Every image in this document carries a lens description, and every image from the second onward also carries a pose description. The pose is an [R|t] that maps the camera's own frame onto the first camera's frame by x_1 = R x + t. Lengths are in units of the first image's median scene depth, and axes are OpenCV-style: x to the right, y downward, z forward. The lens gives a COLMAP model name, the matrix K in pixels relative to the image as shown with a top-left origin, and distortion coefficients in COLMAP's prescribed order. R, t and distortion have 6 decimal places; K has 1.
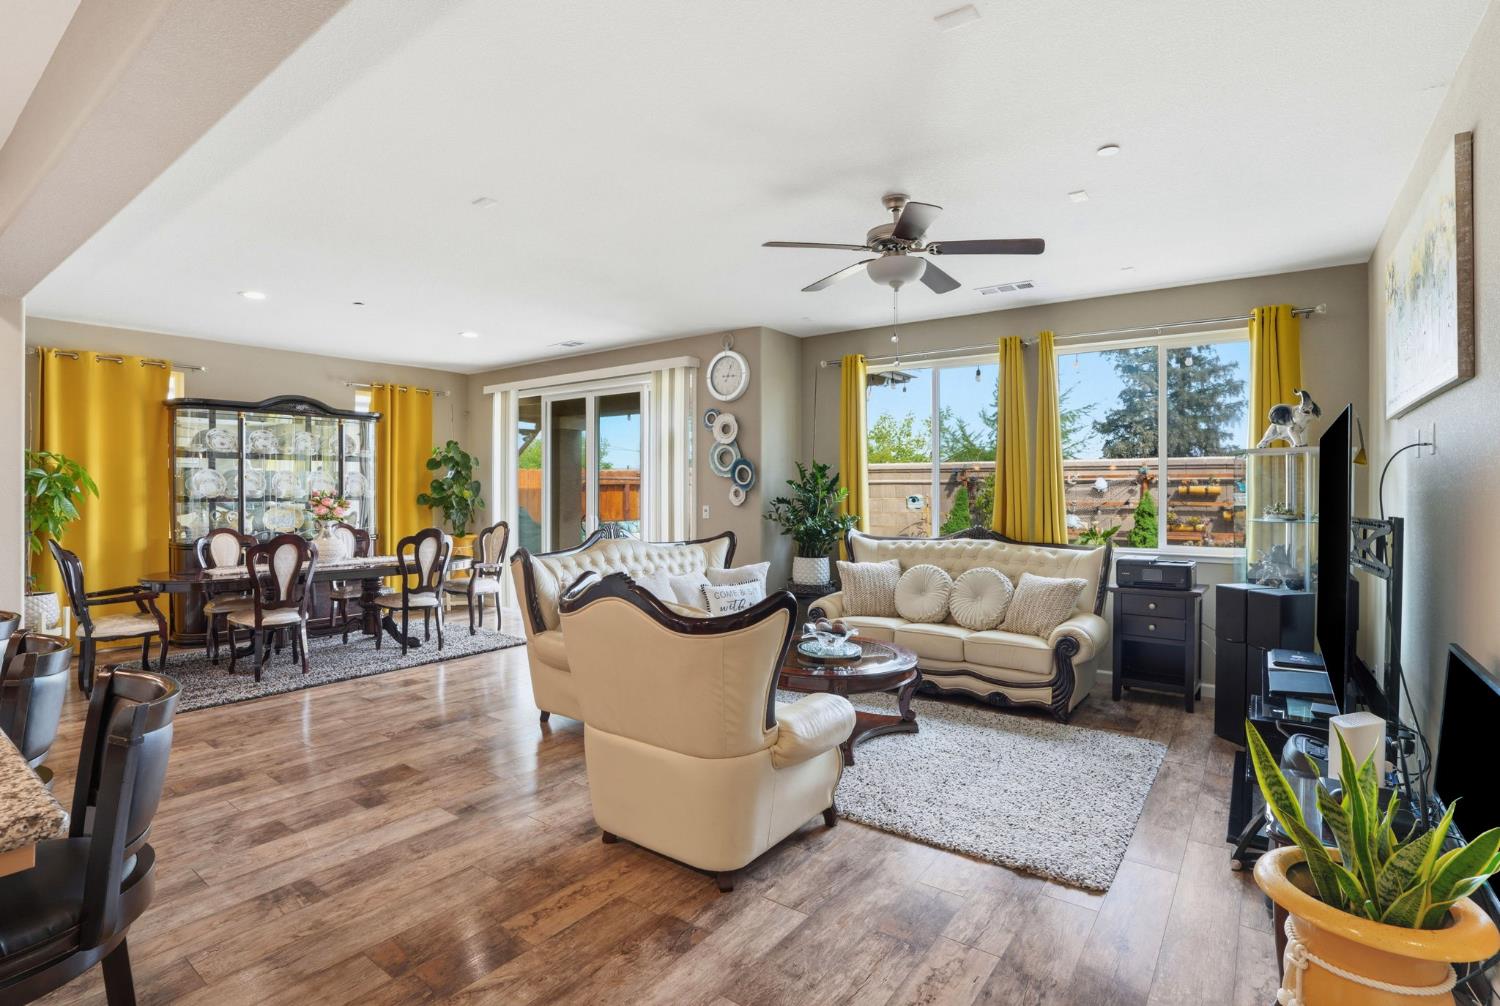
lens RADIAL K [[724.1, 0, 723.9], [0, 724.1, 495.7], [0, 0, 1]] dist [-0.025152, 0.003489]
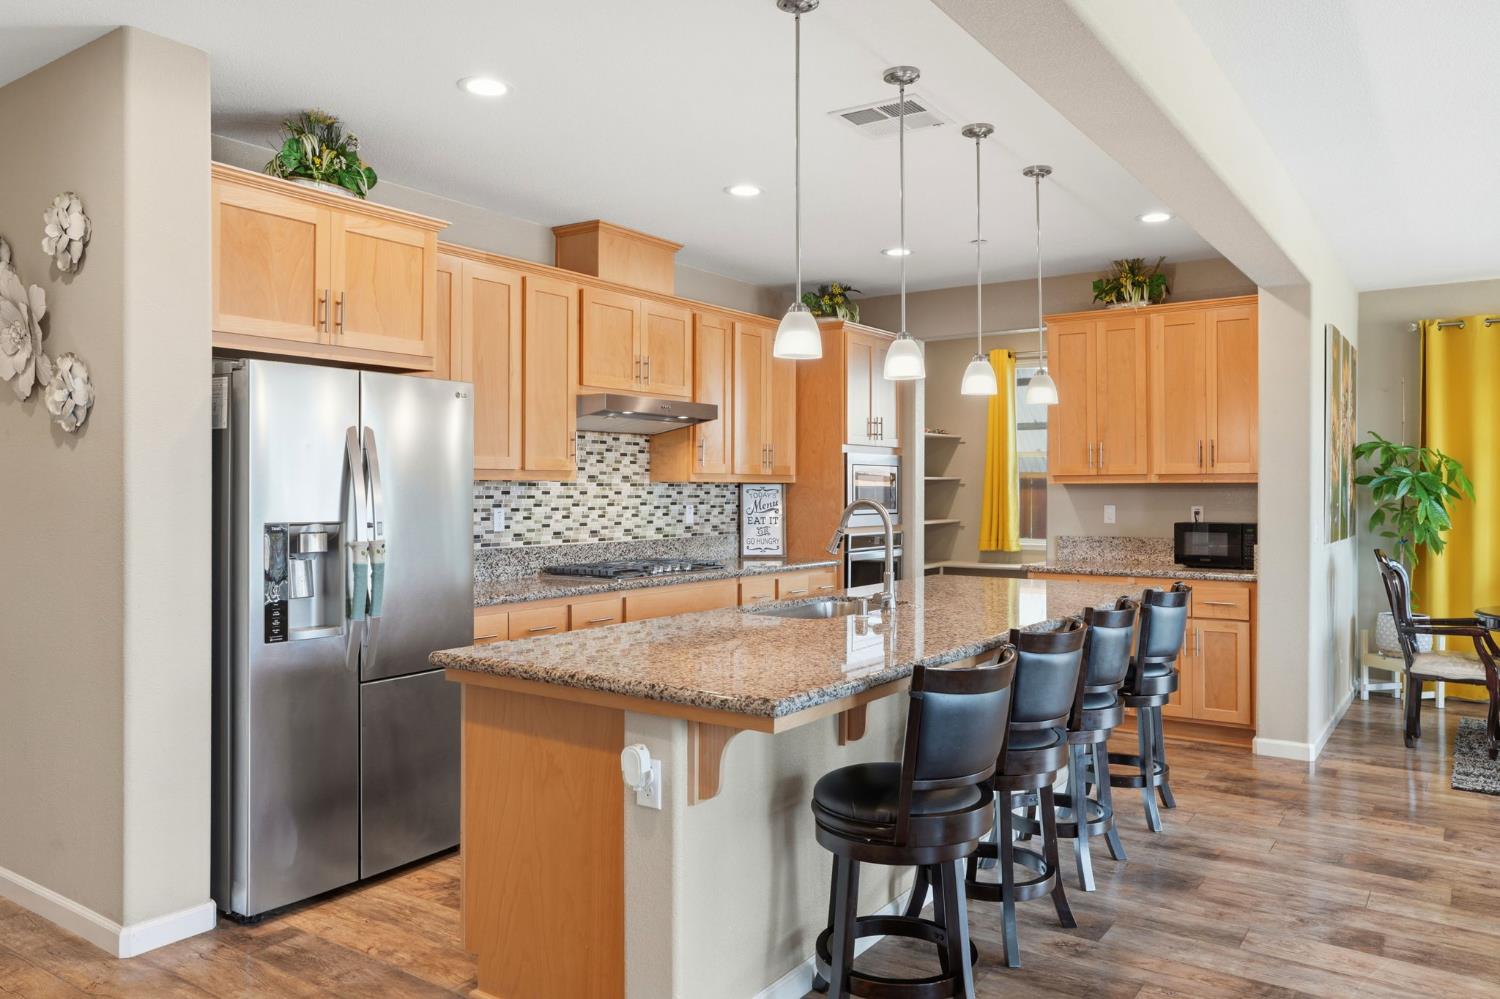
lens RADIAL K [[1055.1, 0, 735.7], [0, 1055.1, 479.4], [0, 0, 1]] dist [-0.041294, 0.033796]
pose [[0.044361, -0.012036, -0.998943, 0.210255], [-0.011043, 0.999860, -0.012537, 0.001104], [0.998955, 0.011587, 0.044222, 0.132332]]
